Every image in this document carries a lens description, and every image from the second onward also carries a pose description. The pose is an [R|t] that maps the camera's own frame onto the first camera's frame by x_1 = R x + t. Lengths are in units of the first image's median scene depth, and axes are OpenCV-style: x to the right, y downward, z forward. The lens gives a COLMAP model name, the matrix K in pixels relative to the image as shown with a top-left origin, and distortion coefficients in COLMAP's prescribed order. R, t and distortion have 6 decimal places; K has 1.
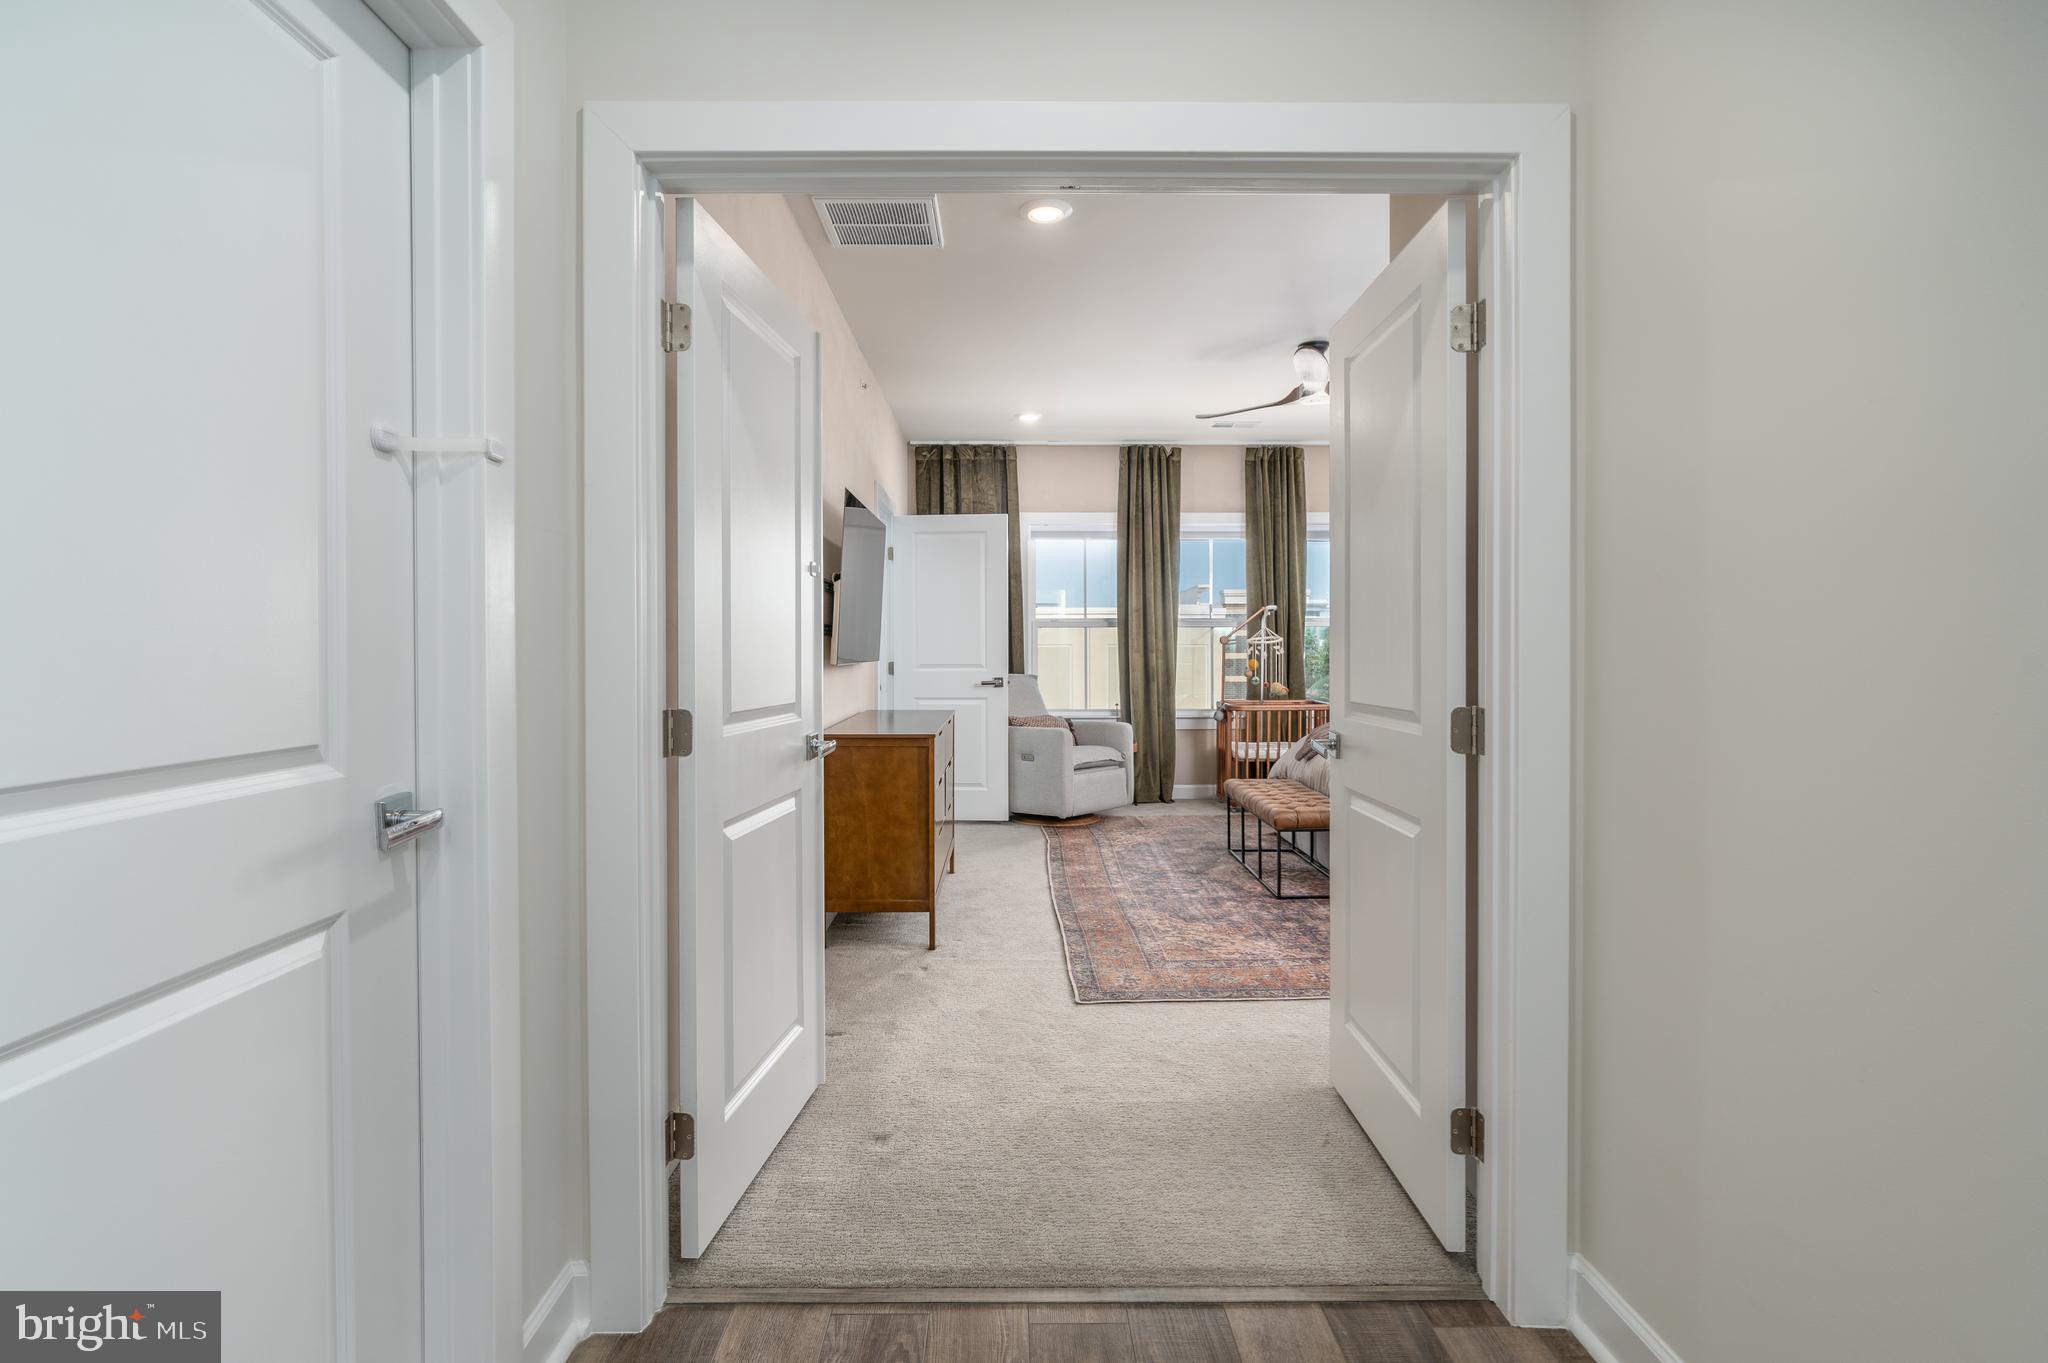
lens RADIAL K [[1040.3, 0, 1044.1], [0, 1040.3, 661.7], [0, 0, 1]] dist [-0.009971, 0.001952]
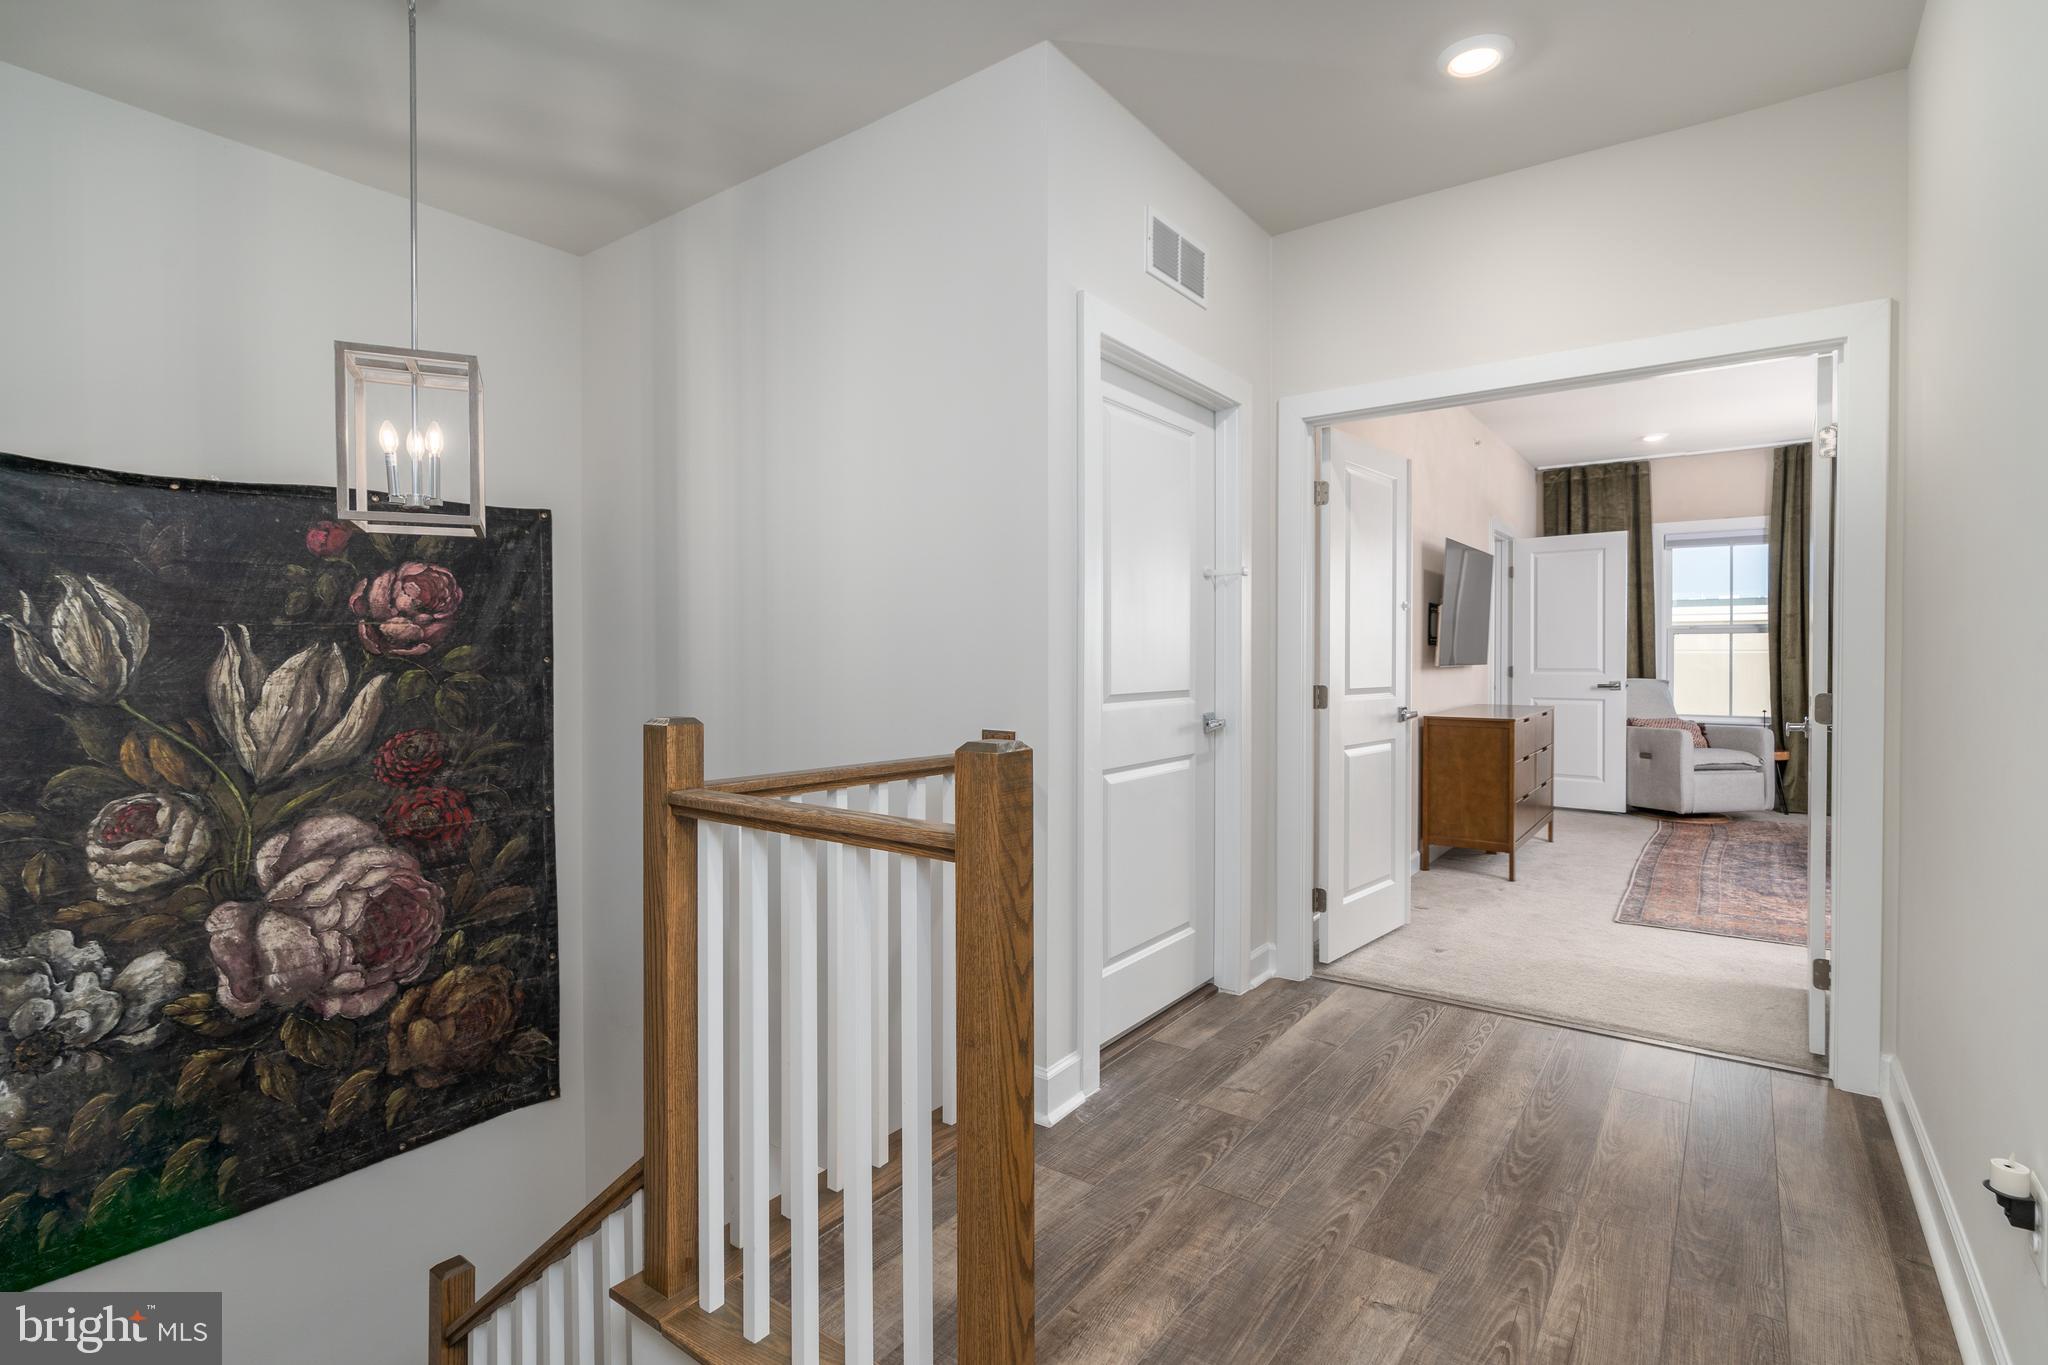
lens RADIAL K [[972.0, 0, 1039.4], [0, 972.0, 675.4], [0, 0, 1]] dist [-0.016532, 0.001158]
pose [[0.805854, 0.011515, -0.592002, 0.131663], [-0.006471, 0.999922, 0.010640, 0.004412], [0.592078, -0.004744, 0.805866, -0.343341]]
